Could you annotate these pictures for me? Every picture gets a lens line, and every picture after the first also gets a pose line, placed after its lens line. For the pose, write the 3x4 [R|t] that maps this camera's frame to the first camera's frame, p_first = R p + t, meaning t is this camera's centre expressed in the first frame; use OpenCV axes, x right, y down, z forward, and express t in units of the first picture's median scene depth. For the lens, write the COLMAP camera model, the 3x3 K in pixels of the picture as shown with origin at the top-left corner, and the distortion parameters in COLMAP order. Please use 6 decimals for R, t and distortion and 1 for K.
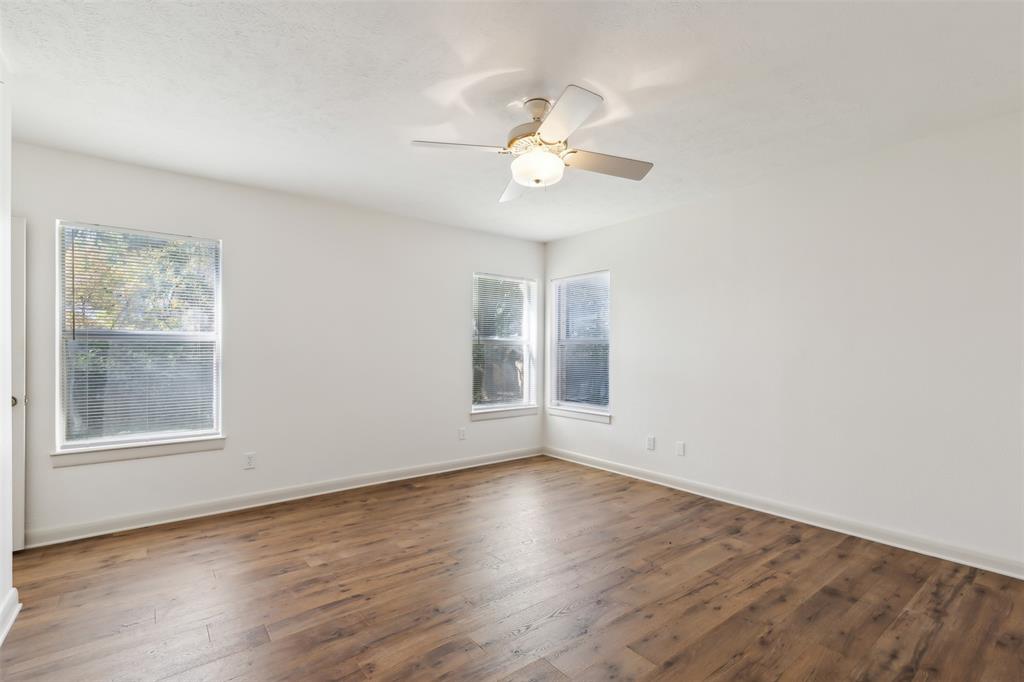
lens RADIAL K [[472.6, 0, 517.5], [0, 472.6, 349.5], [0, 0, 1]] dist [0.008111, -0.000100]
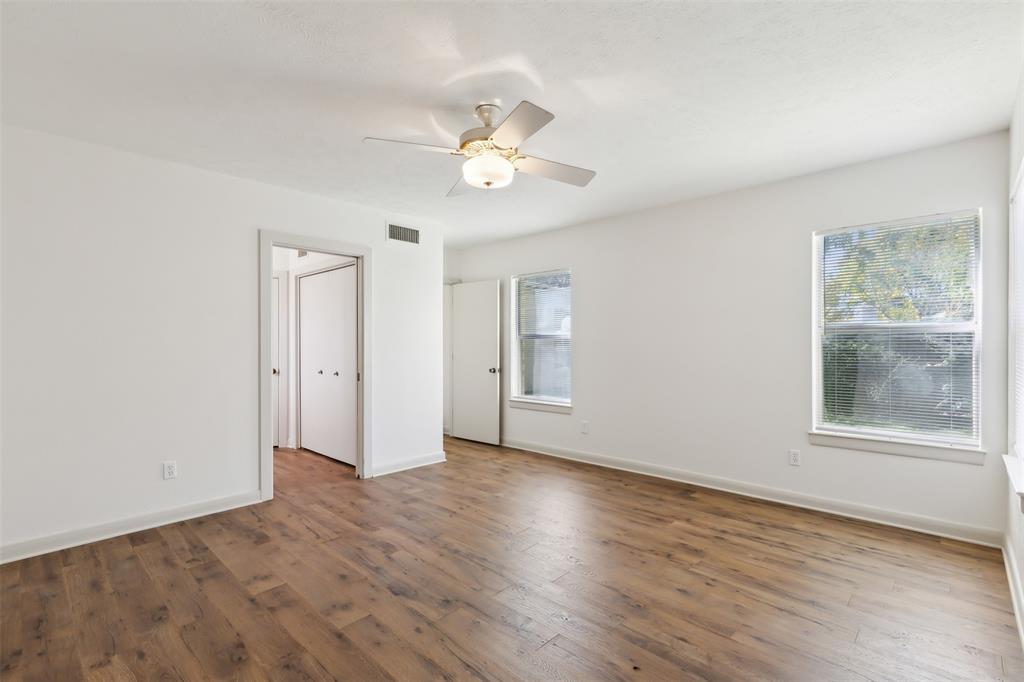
lens RADIAL K [[464.5, 0, 514.6], [0, 464.5, 345.2], [0, 0, 1]] dist [0.006377, 0.000048]
pose [[0.152917, 0.001859, -0.988237, 0.777111], [0.006426, 0.999975, 0.002875, -0.003736], [0.988218, -0.006790, 0.152901, 0.668655]]
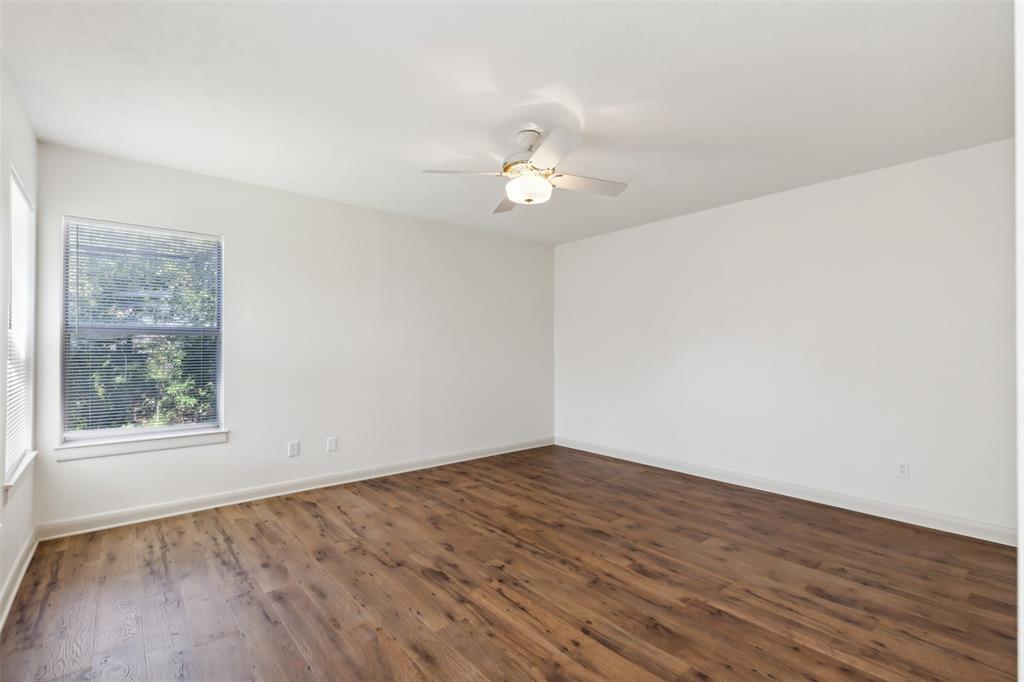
lens RADIAL K [[472.7, 0, 512.0], [0, 472.7, 341.0], [0, 0, 1]] dist [0.000315, 0.000030]
pose [[-0.039264, 0.016011, 0.999101, -0.827103], [-0.002811, 0.999866, -0.016134, 0.005978], [-0.999225, -0.003442, -0.039214, 0.807143]]
